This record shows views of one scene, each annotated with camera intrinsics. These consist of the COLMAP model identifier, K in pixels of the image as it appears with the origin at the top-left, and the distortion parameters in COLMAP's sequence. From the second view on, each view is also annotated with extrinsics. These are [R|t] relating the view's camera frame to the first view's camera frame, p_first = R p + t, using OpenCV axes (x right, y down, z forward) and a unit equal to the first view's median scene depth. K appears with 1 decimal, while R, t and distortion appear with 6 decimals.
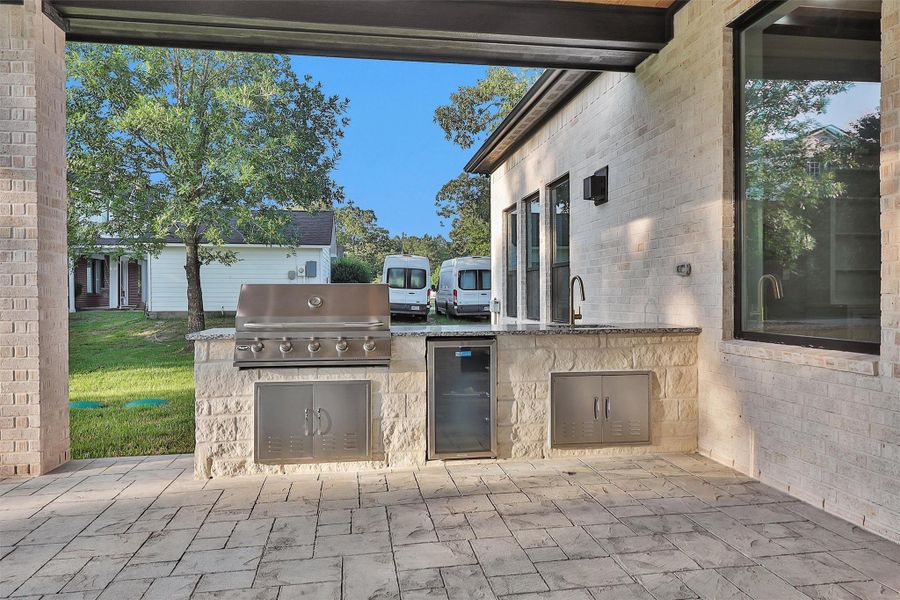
lens RADIAL K [[537.8, 0, 450.0], [0, 537.8, 300.0], [0, 0, 1]] dist [-0.002759, 0.001708]
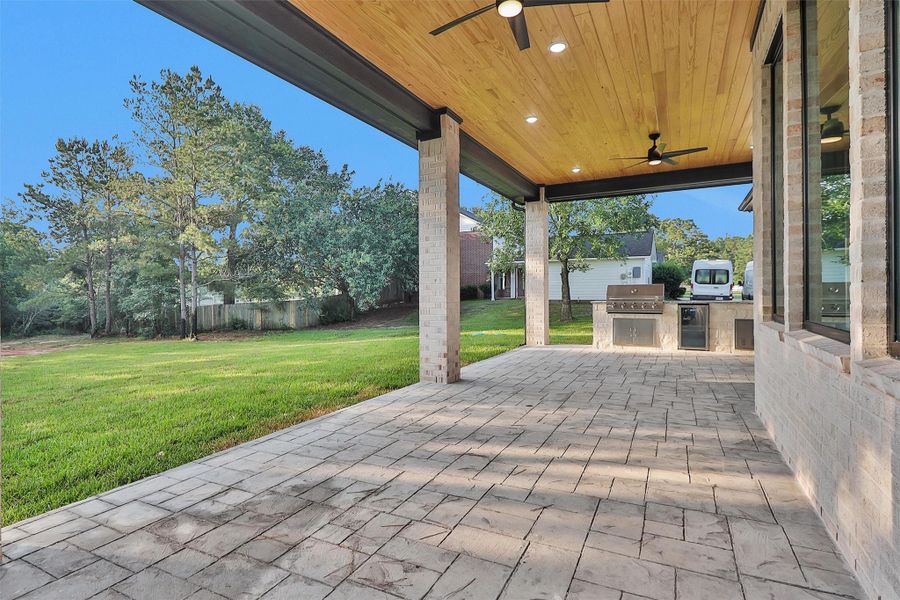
lens RADIAL K [[445.3, 0, 433.8], [0, 445.3, 288.6], [0, 0, 1]] dist [0.003584, 0.000629]
pose [[0.773814, -0.008635, -0.633354, 0.093639], [0.000388, 0.999913, -0.013158, 0.004653], [0.633413, 0.009936, 0.773750, -0.330877]]
